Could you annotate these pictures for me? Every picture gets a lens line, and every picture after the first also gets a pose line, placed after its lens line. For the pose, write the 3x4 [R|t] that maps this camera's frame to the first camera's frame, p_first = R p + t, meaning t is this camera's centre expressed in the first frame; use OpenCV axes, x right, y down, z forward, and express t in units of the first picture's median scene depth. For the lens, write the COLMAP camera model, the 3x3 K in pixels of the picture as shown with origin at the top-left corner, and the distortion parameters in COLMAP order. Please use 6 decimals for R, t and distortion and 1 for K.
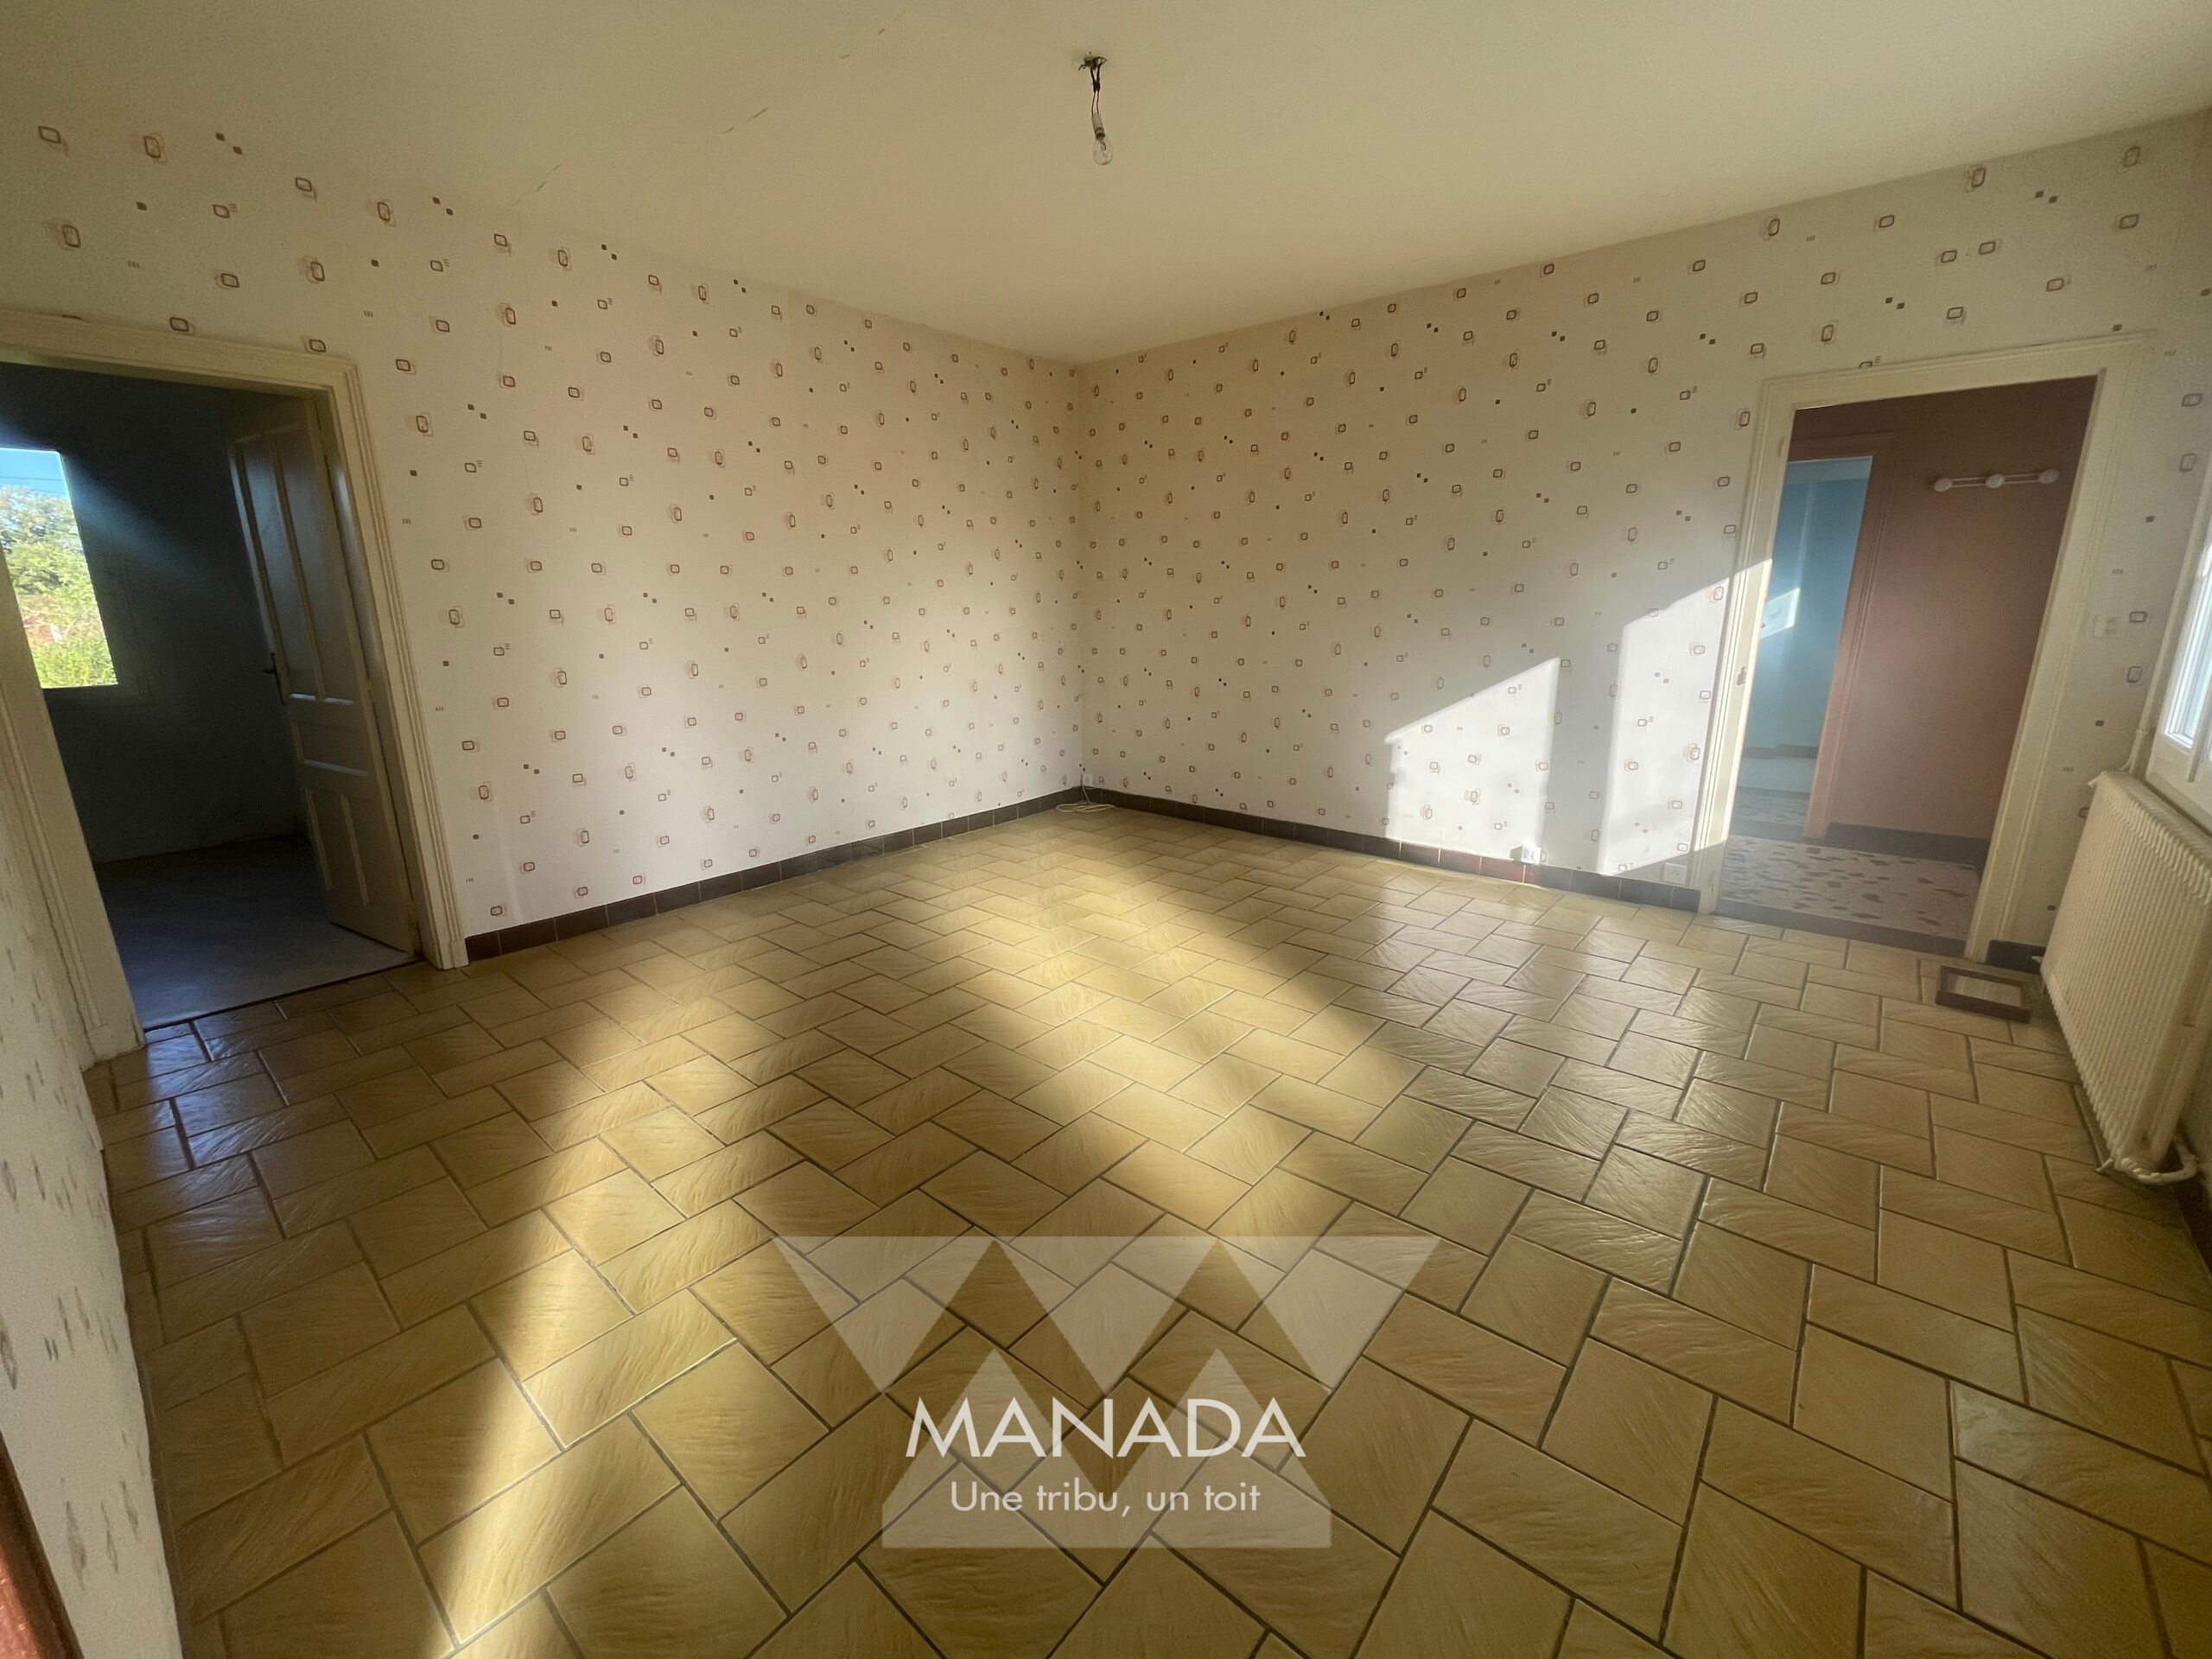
lens RADIAL K [[897.7, 0, 1100.5], [0, 897.7, 823.4], [0, 0, 1]] dist [-0.003667, -0.000967]
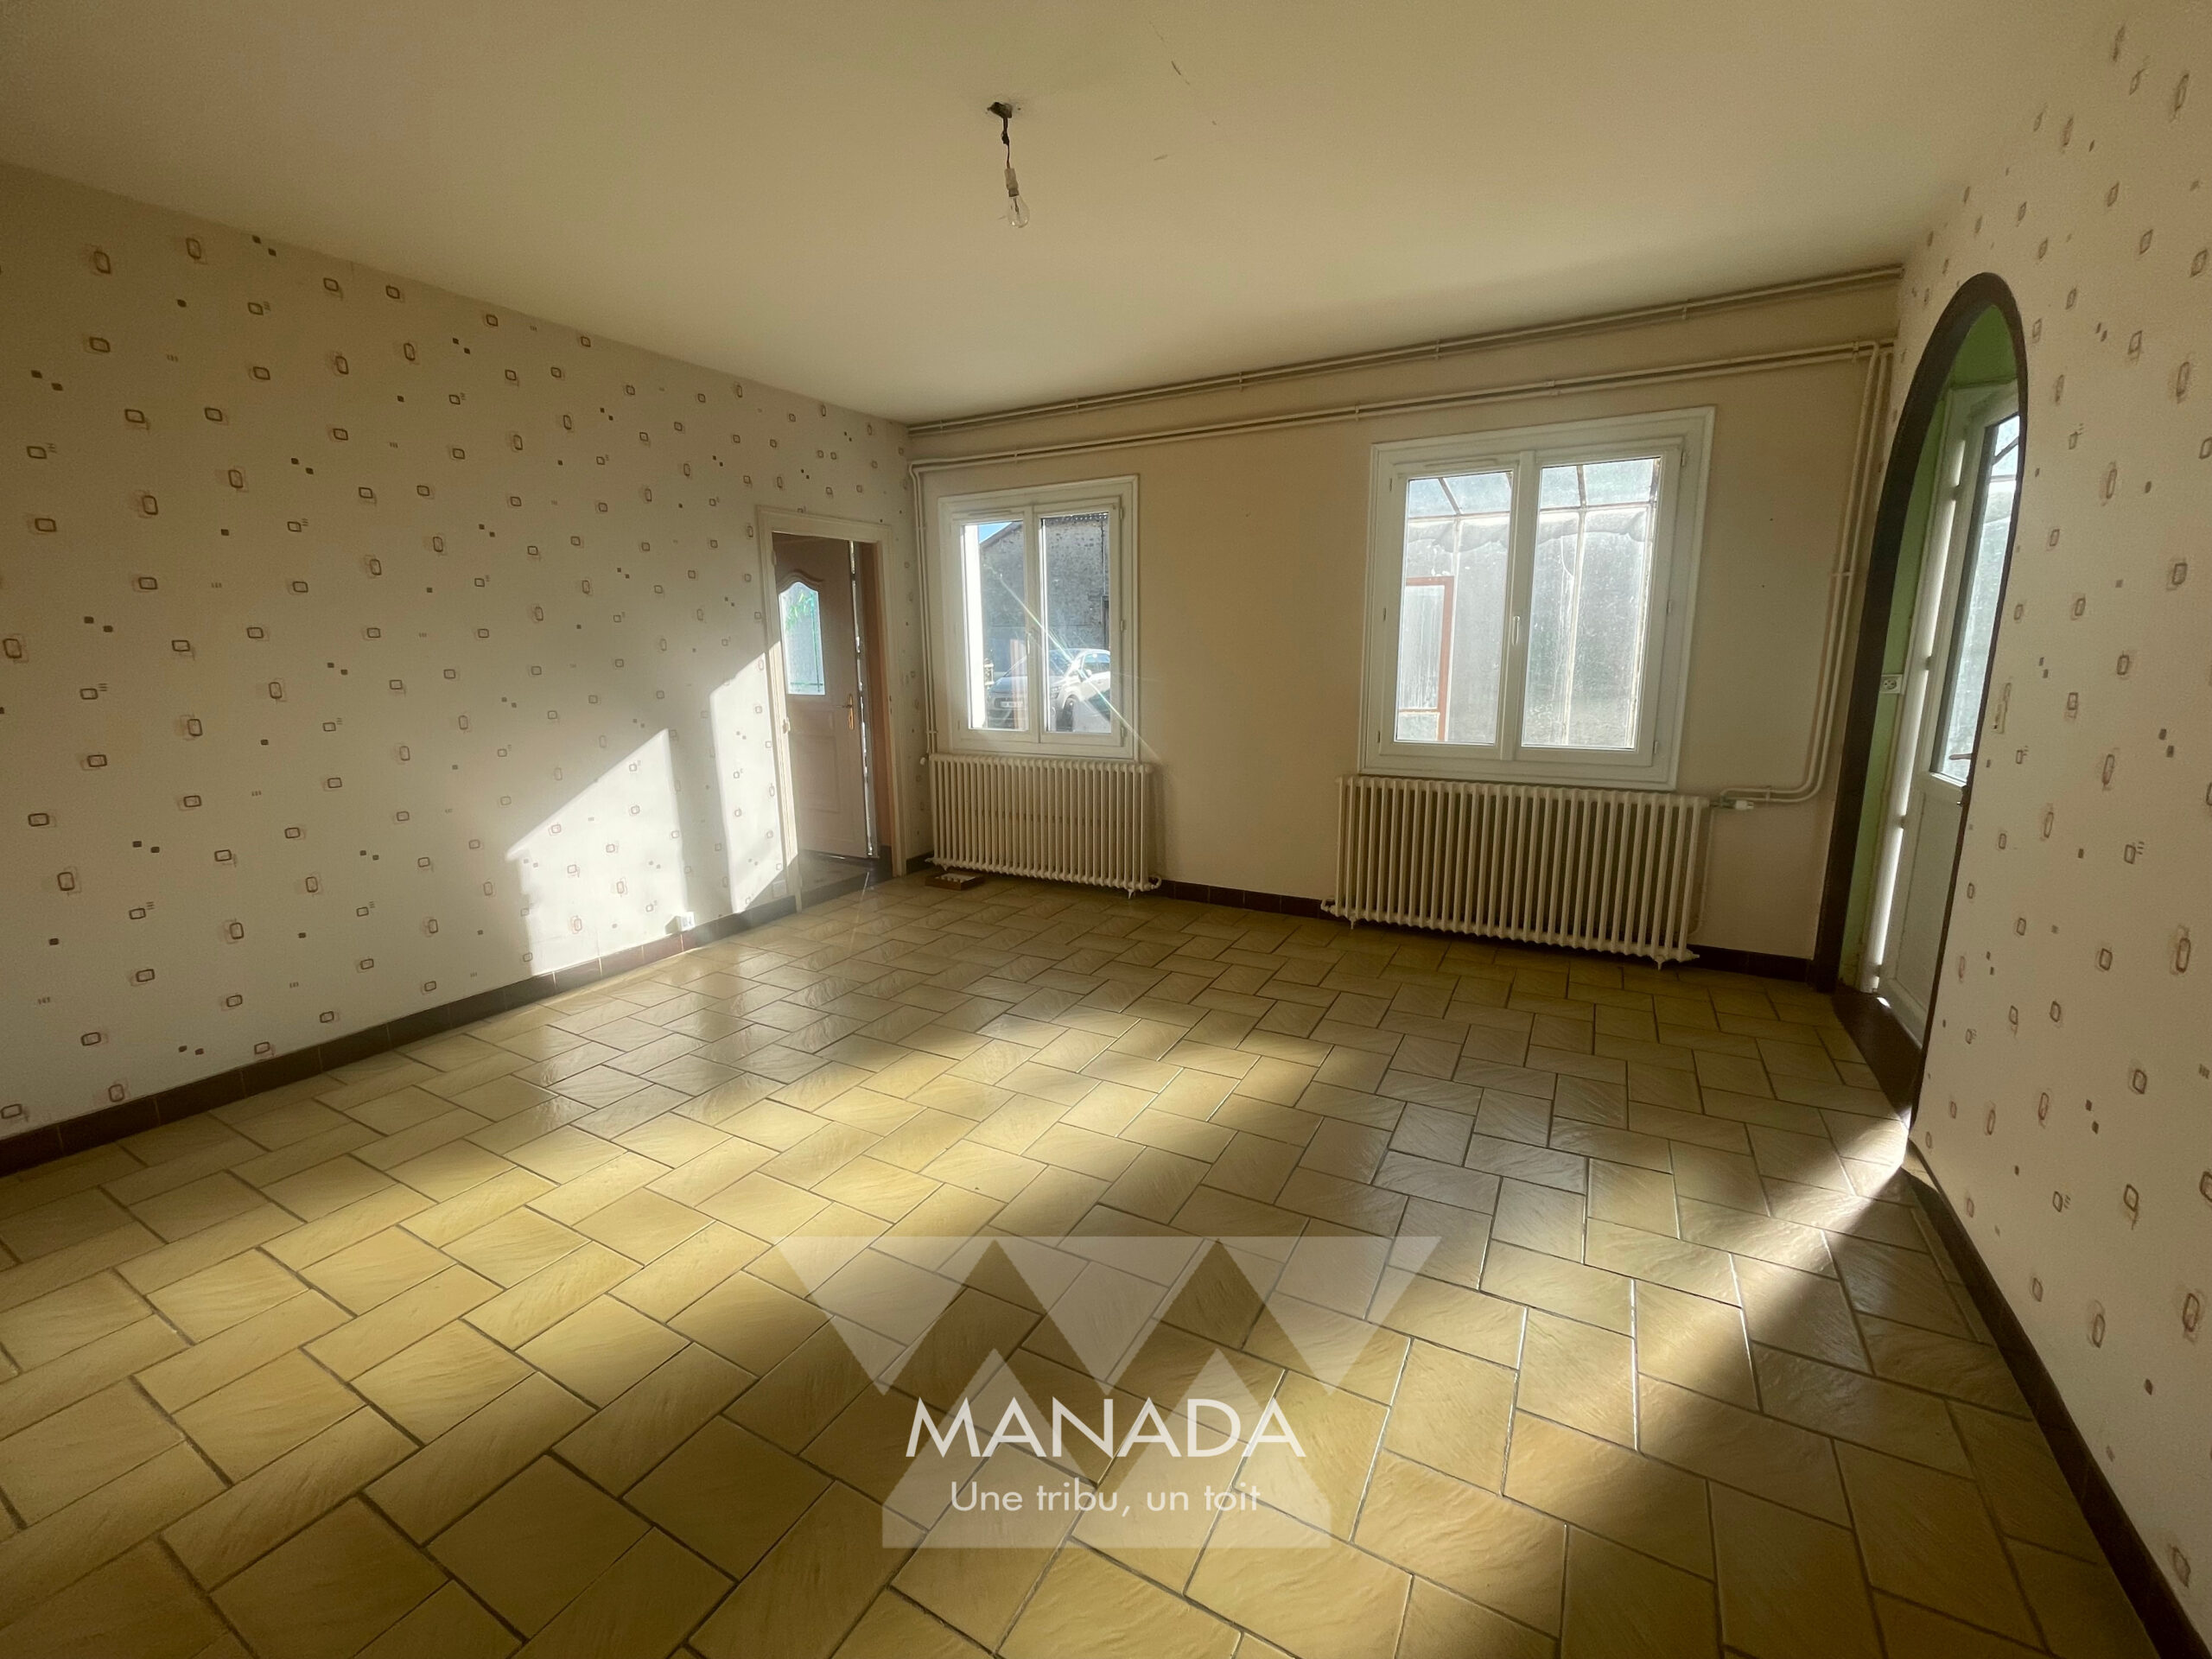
lens RADIAL K [[897.7, 0, 1103.7], [0, 897.7, 821.7], [0, 0, 1]] dist [-0.003667, -0.000967]
pose [[-0.191238, -0.179286, 0.965031, -0.582274], [0.252114, 0.941219, 0.224823, -0.185183], [-0.948613, 0.286293, -0.134797, 0.677244]]
